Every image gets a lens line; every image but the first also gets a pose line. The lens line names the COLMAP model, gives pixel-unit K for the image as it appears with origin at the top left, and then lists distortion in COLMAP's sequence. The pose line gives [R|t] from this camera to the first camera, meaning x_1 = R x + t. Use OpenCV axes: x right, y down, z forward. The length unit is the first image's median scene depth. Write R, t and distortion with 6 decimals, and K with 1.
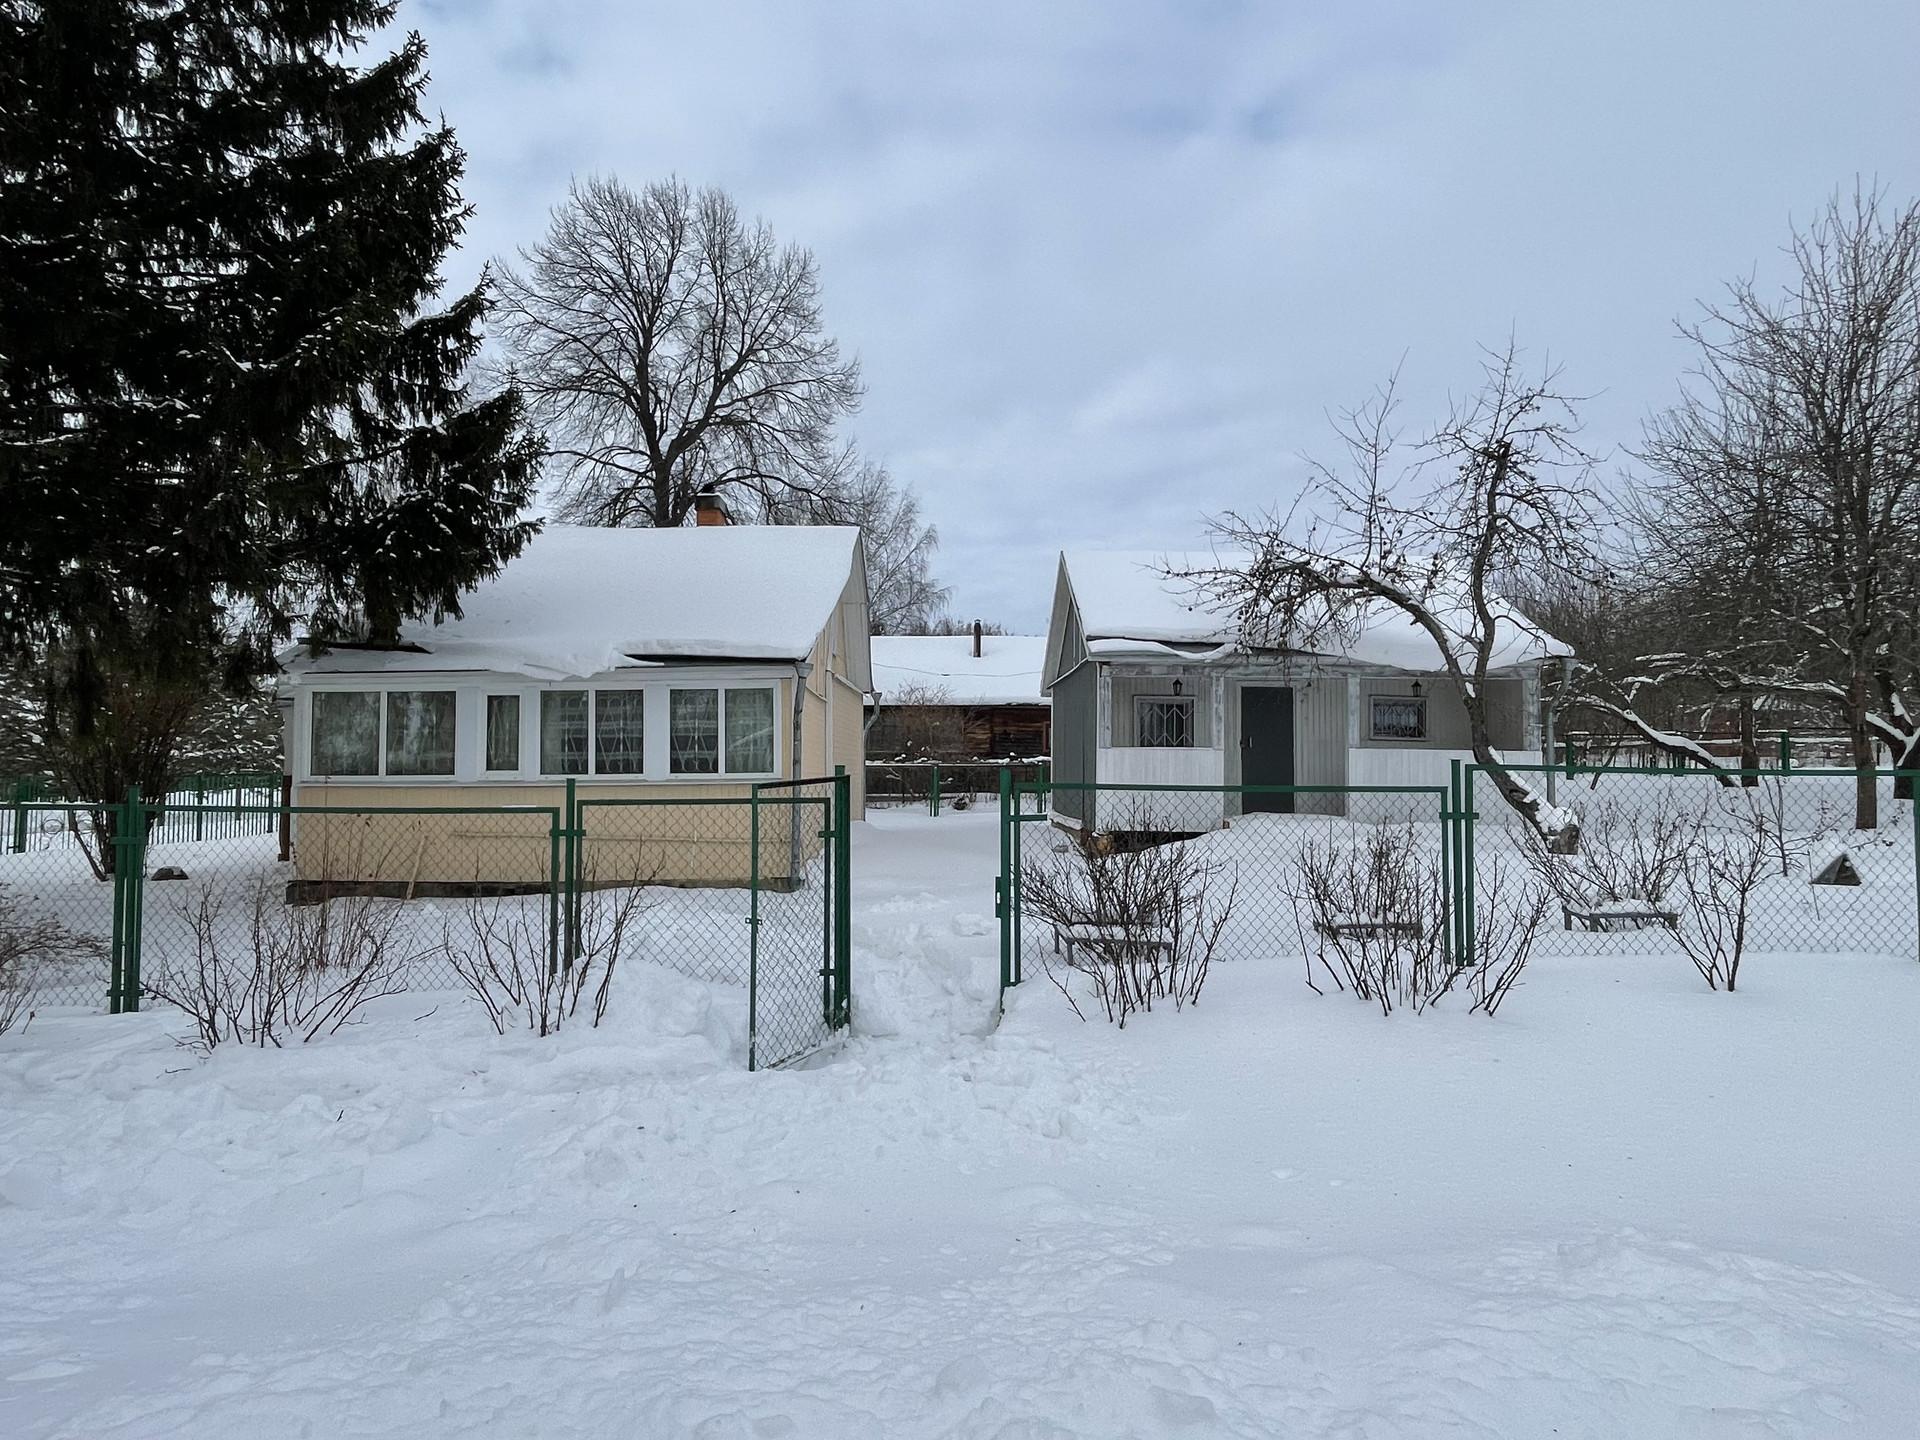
lens RADIAL K [[1053.3, 0, 956.1], [0, 1053.3, 721.6], [0, 0, 1]] dist [0.005596, -0.001880]
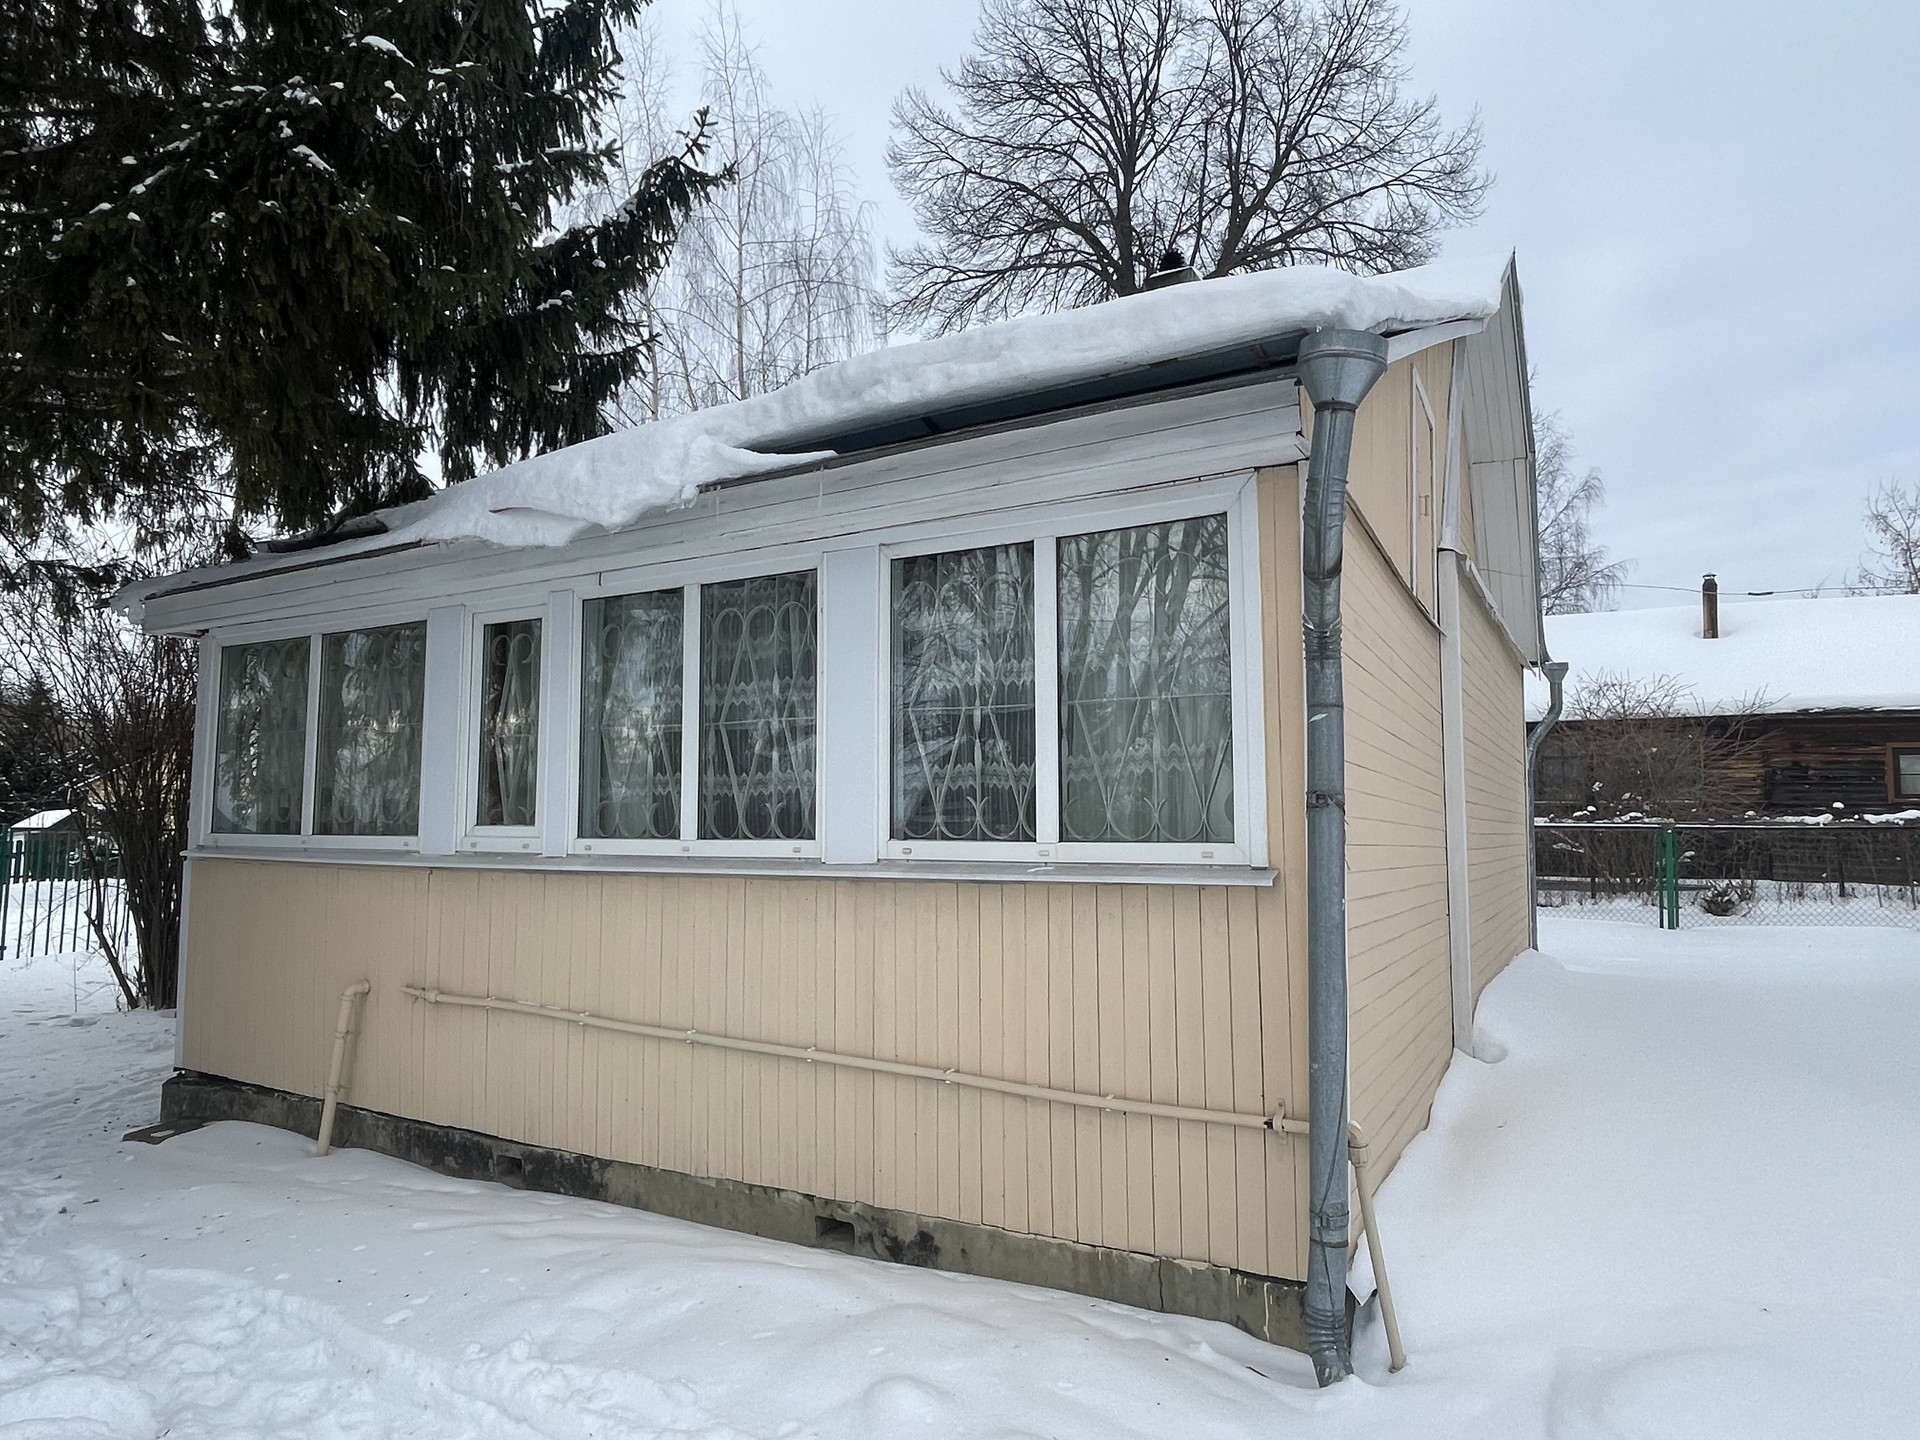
lens RADIAL K [[1190.8, 0, 964.0], [0, 1190.8, 730.1], [0, 0, 1]] dist [-0.007037, -0.000473]
pose [[0.878790, -0.030425, -0.476237, -0.082816], [0.011734, 0.999041, -0.042173, 0.028952], [0.477064, 0.031473, 0.878305, 0.633482]]
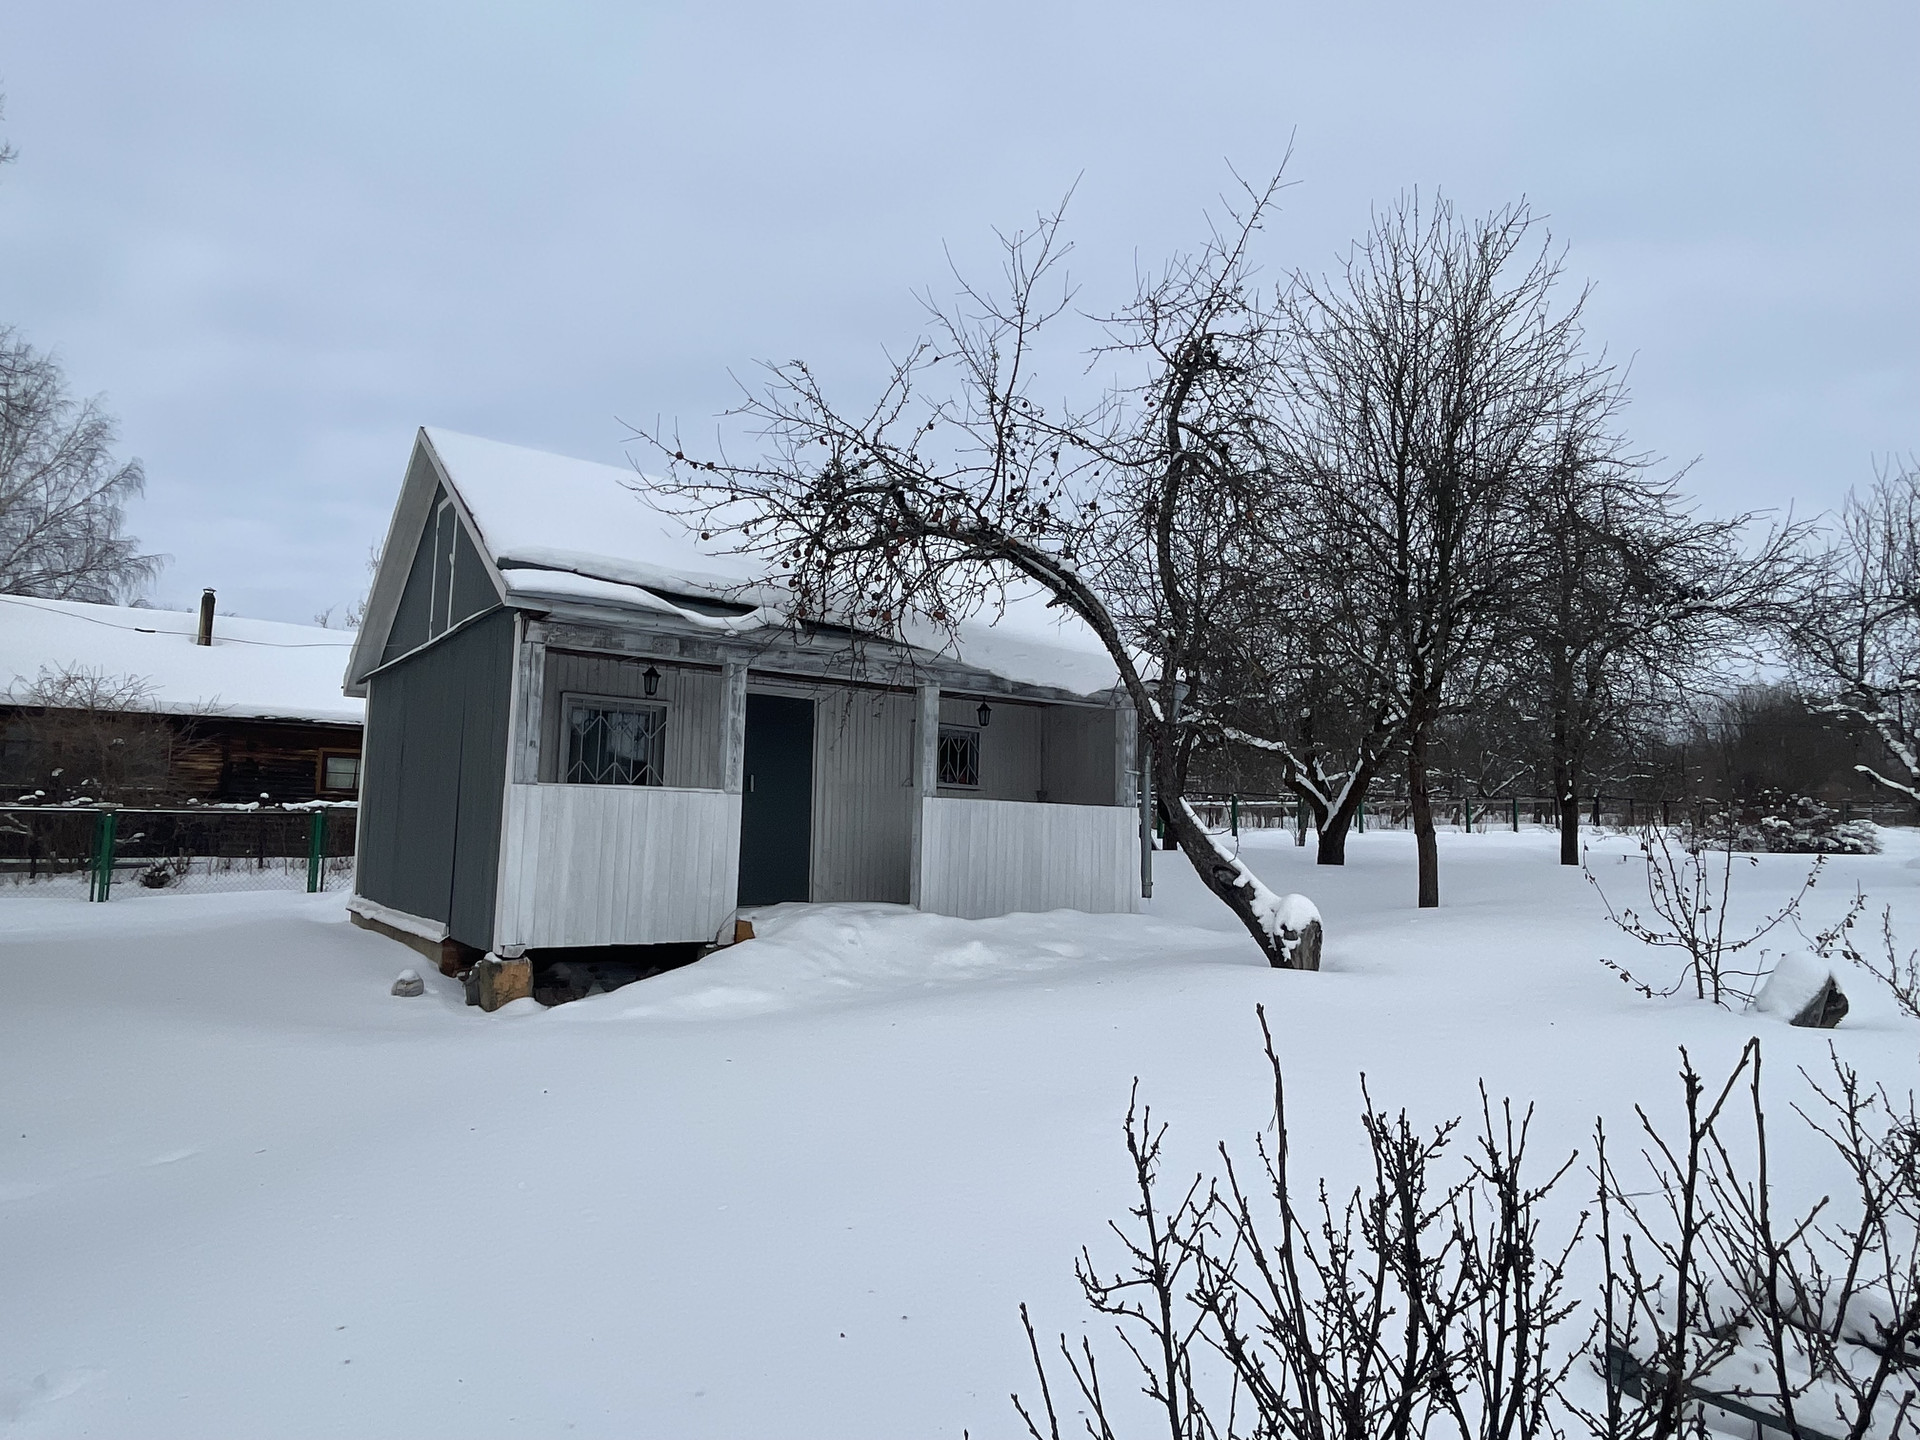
lens RADIAL K [[1108.1, 0, 945.9], [0, 1108.1, 723.8], [0, 0, 1]] dist [0.000104, -0.003196]
pose [[0.811849, 0.066223, 0.580100, -0.004737], [-0.040584, 0.997544, -0.057080, 0.019713], [-0.582456, 0.022797, 0.812543, 0.471865]]
